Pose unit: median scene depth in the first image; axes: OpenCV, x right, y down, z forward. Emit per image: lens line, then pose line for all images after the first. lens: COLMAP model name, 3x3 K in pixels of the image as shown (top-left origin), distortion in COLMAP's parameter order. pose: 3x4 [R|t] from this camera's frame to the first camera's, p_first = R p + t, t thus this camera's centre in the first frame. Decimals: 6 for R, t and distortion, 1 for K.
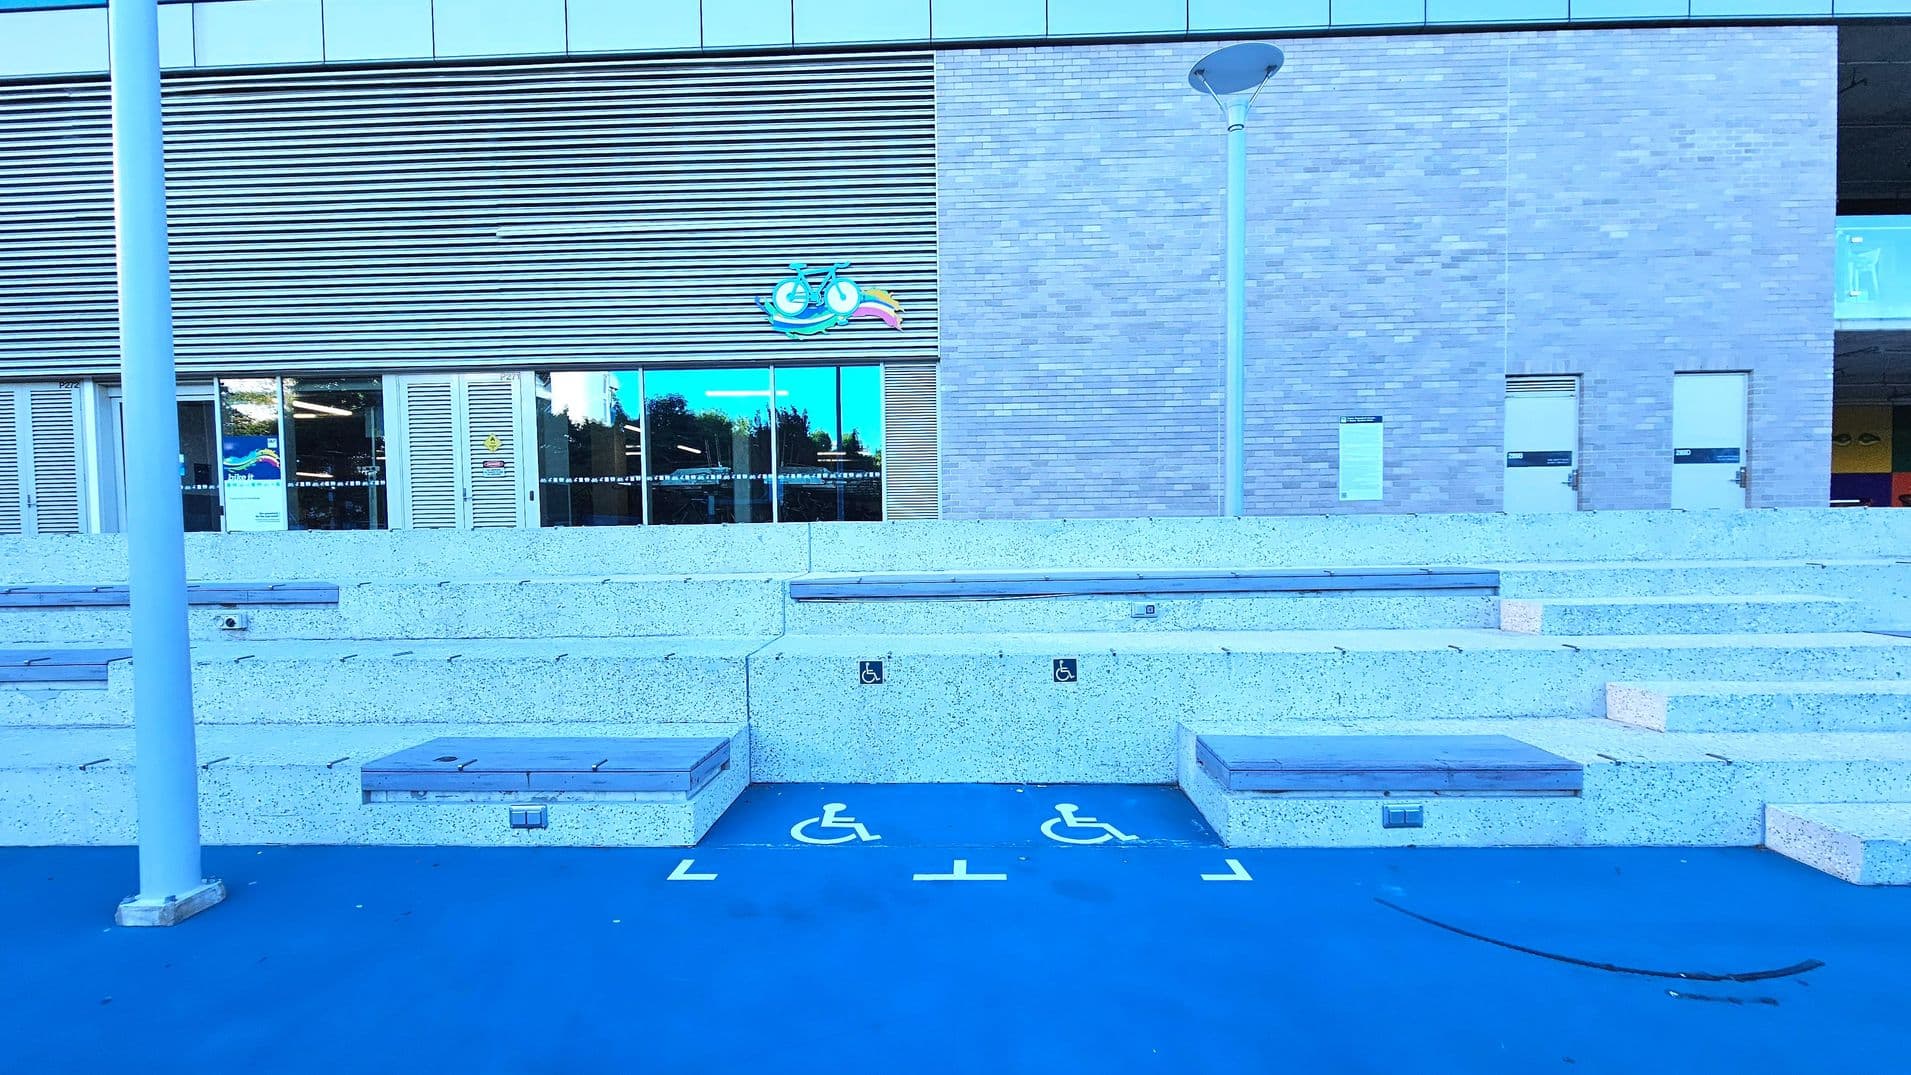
lens RADIAL K [[780.0, 0, 950.6], [0, 780.0, 565.3], [0, 0, 1]] dist [0.000647, -0.001806]
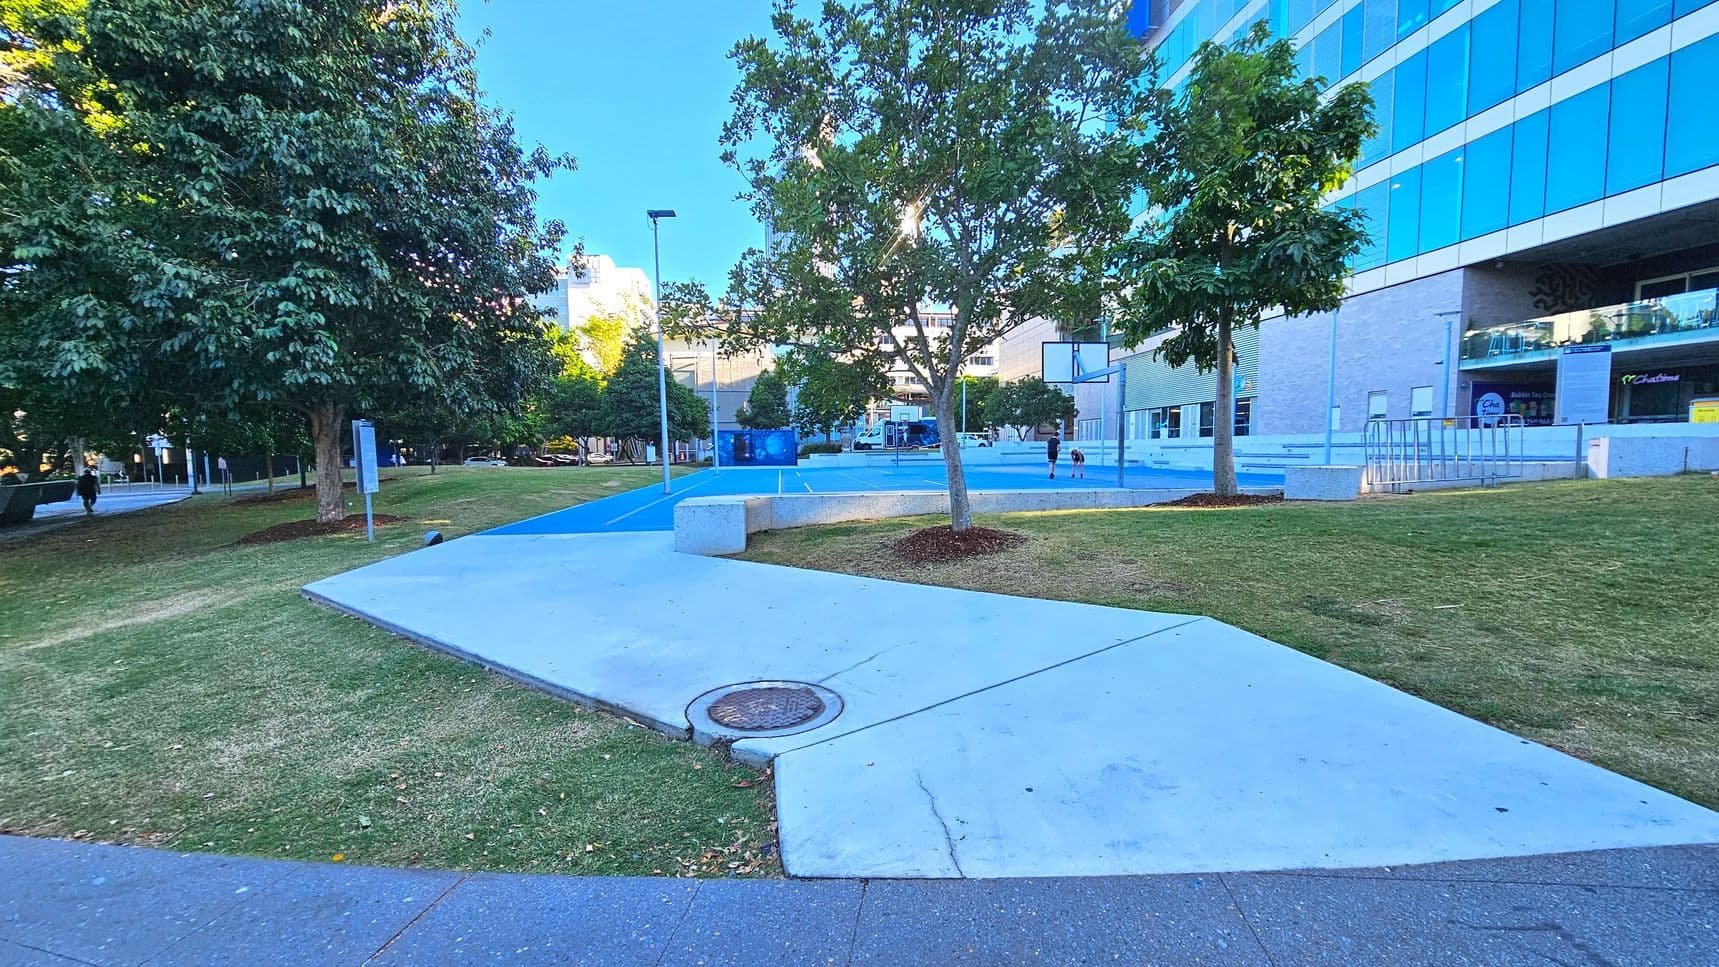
lens RADIAL K [[701.7, 0, 861.3], [0, 701.7, 505.9], [0, 0, 1]] dist [0.000647, -0.001806]
pose [[0.143655, 0.092704, -0.985276, 3.432181], [-0.032972, 0.995498, 0.088858, 0.050971], [0.989078, 0.019721, 0.146065, -1.615591]]
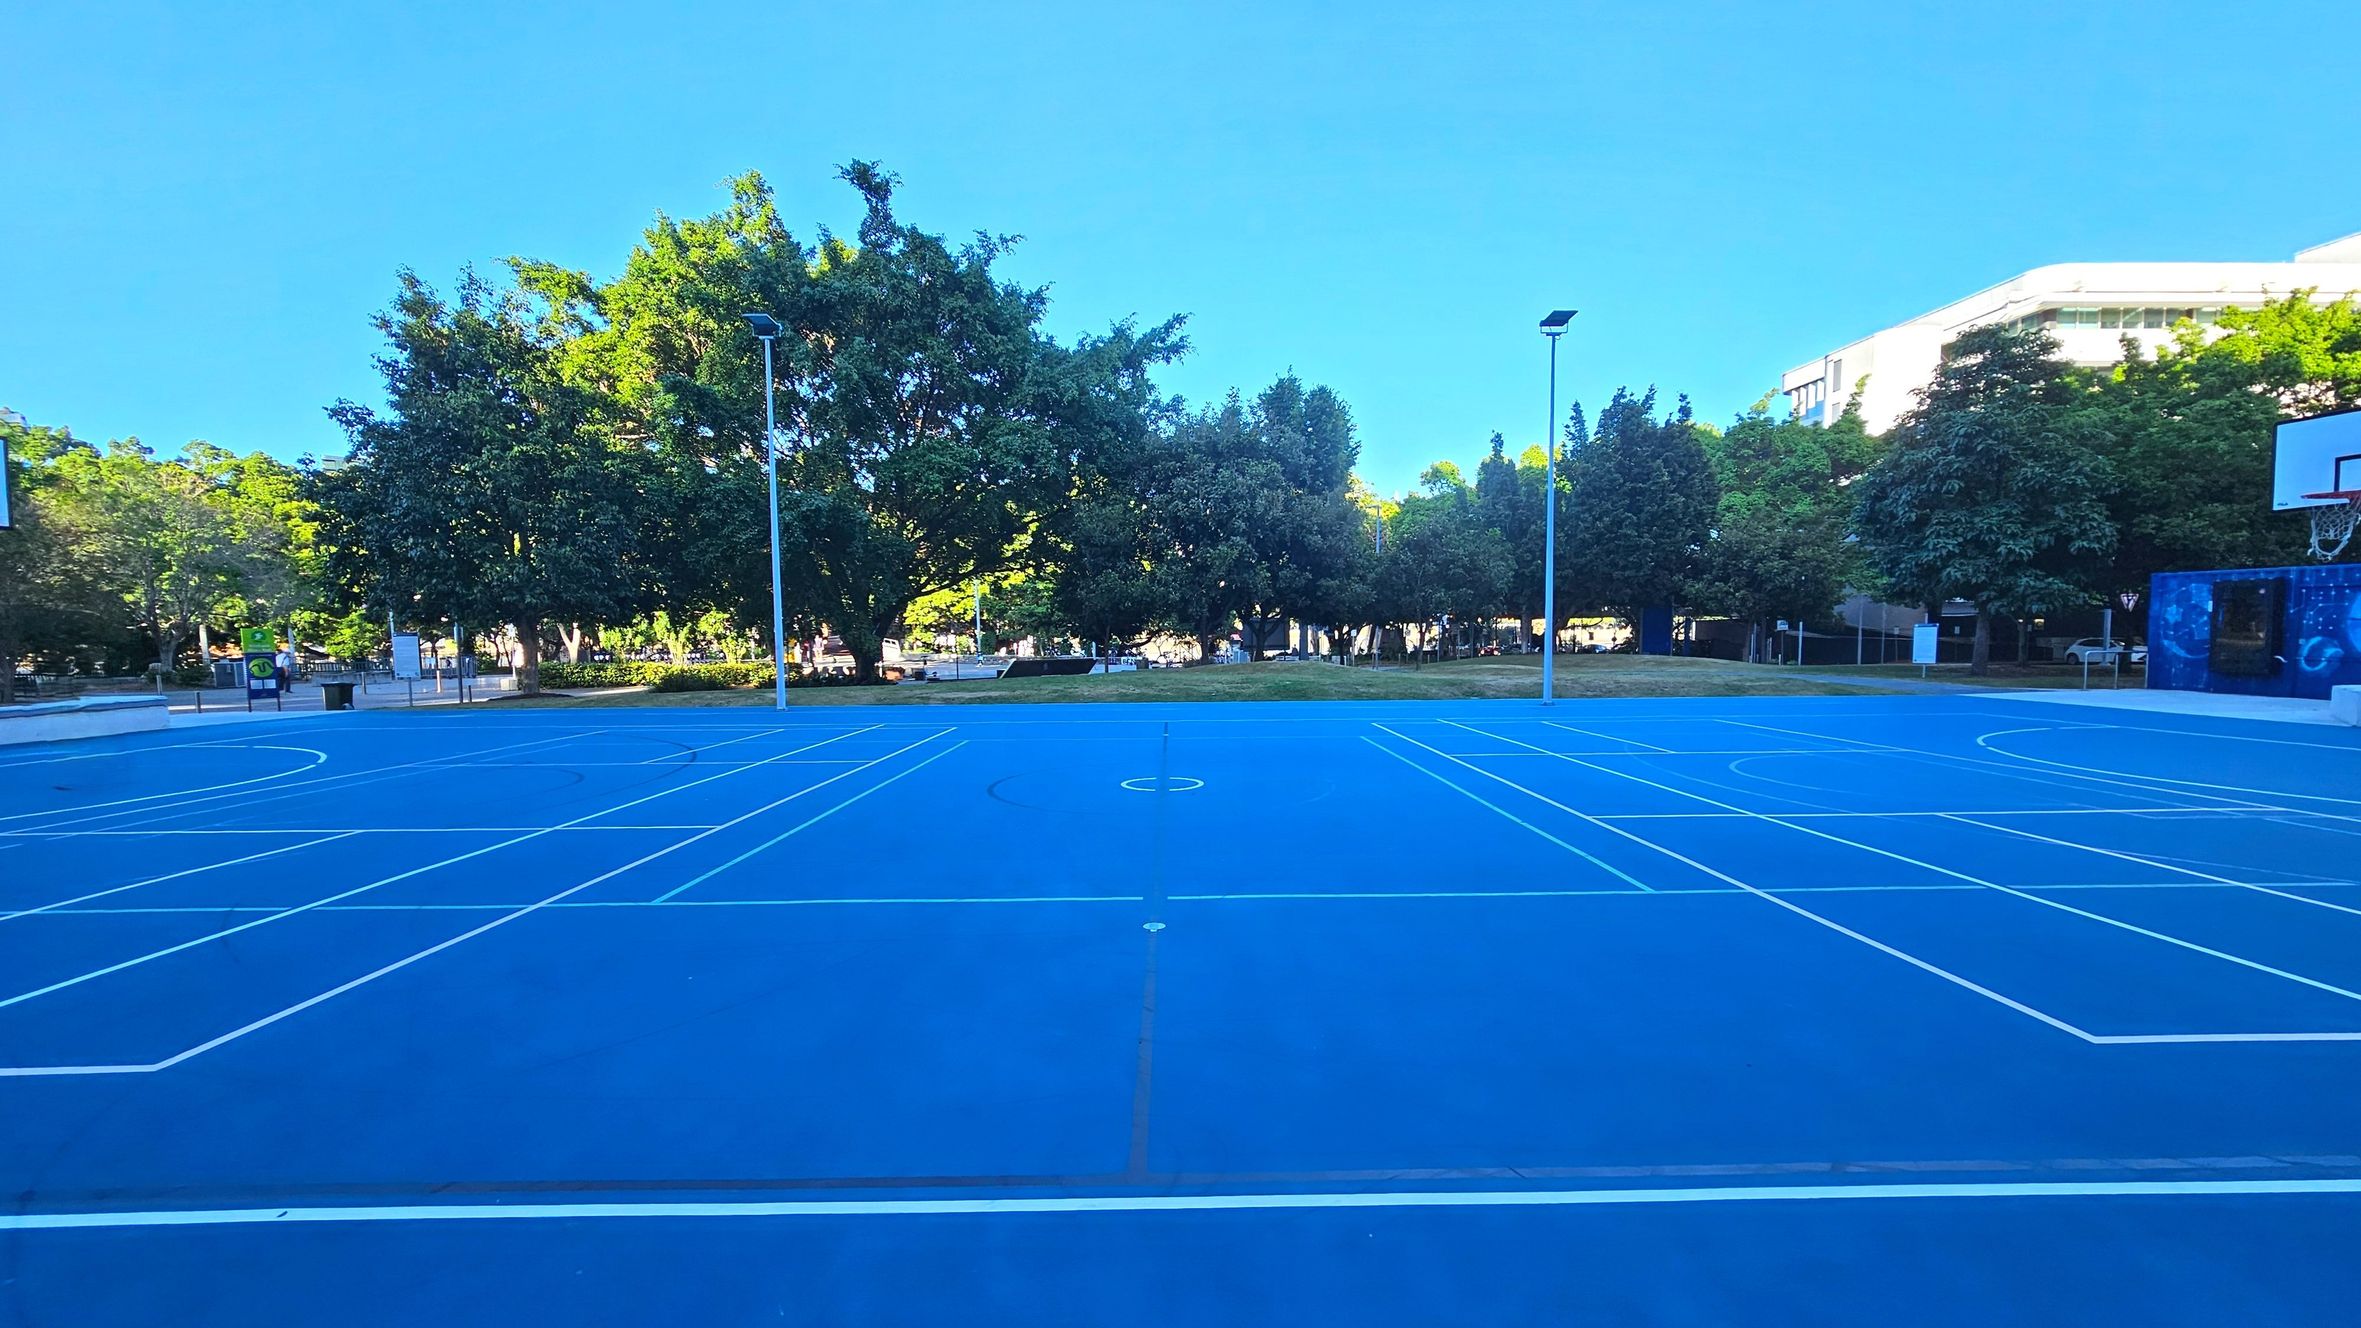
lens RADIAL K [[963.7, 0, 1177.1], [0, 963.7, 687.3], [0, 0, 1]] dist [0.000647, -0.001806]
pose [[-0.998866, 0.024785, -0.040653, 0.506743], [0.020465, 0.994425, 0.103438, -0.023697], [0.042990, 0.102489, -0.993805, 0.201657]]
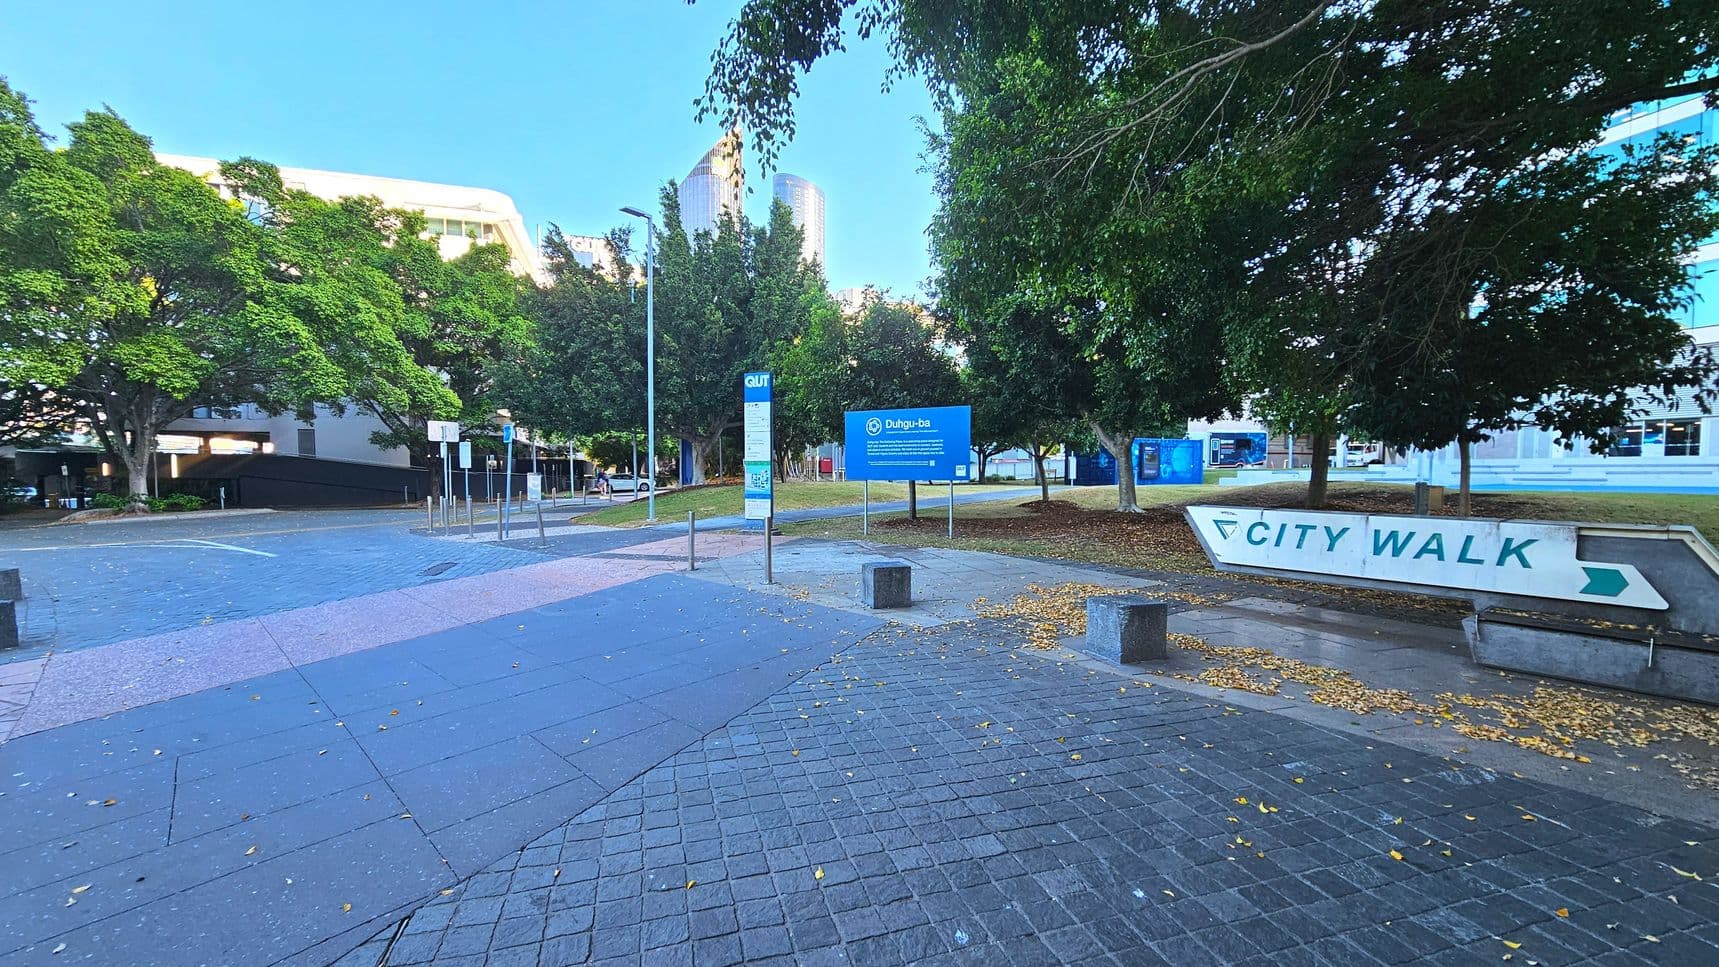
lens RADIAL K [[701.7, 0, 862.9], [0, 701.7, 515.2], [0, 0, 1]] dist [0.000647, -0.001806]
pose [[0.343329, 0.068837, -0.936689, 1.267192], [-0.043418, 0.997408, 0.057385, 0.253470], [0.938211, 0.020967, 0.345428, -4.535479]]
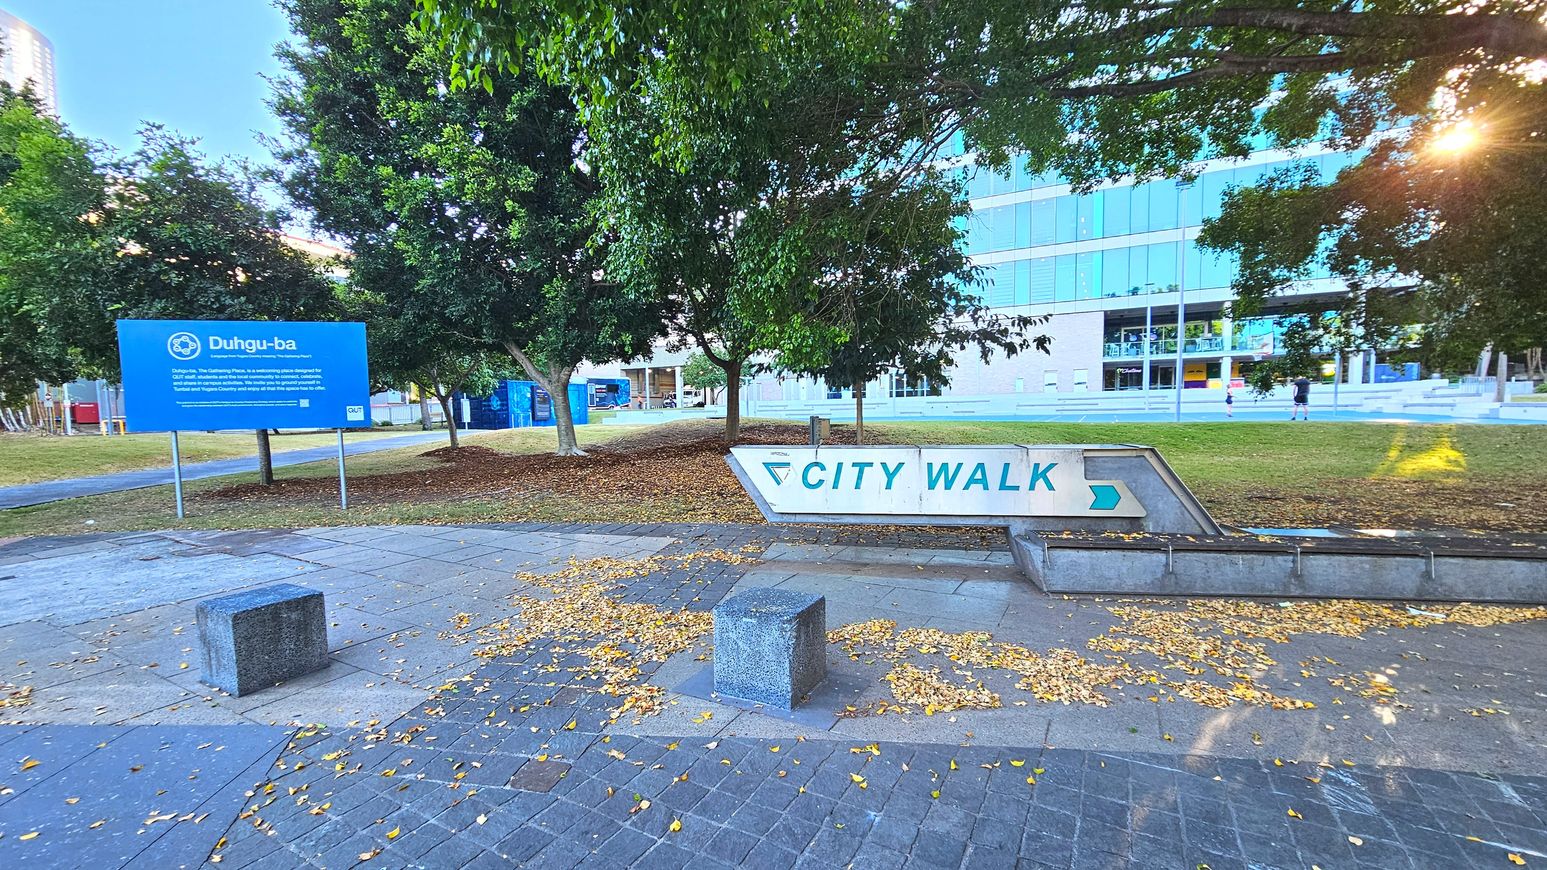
lens RADIAL K [[631.5, 0, 774.6], [0, 631.5, 457.7], [0, 0, 1]] dist [0.000647, -0.001806]
pose [[0.902200, 0.027052, -0.430469, 0.951928], [-0.010312, 0.999099, 0.041173, 0.257211], [0.431195, -0.032707, 0.901666, -4.430143]]
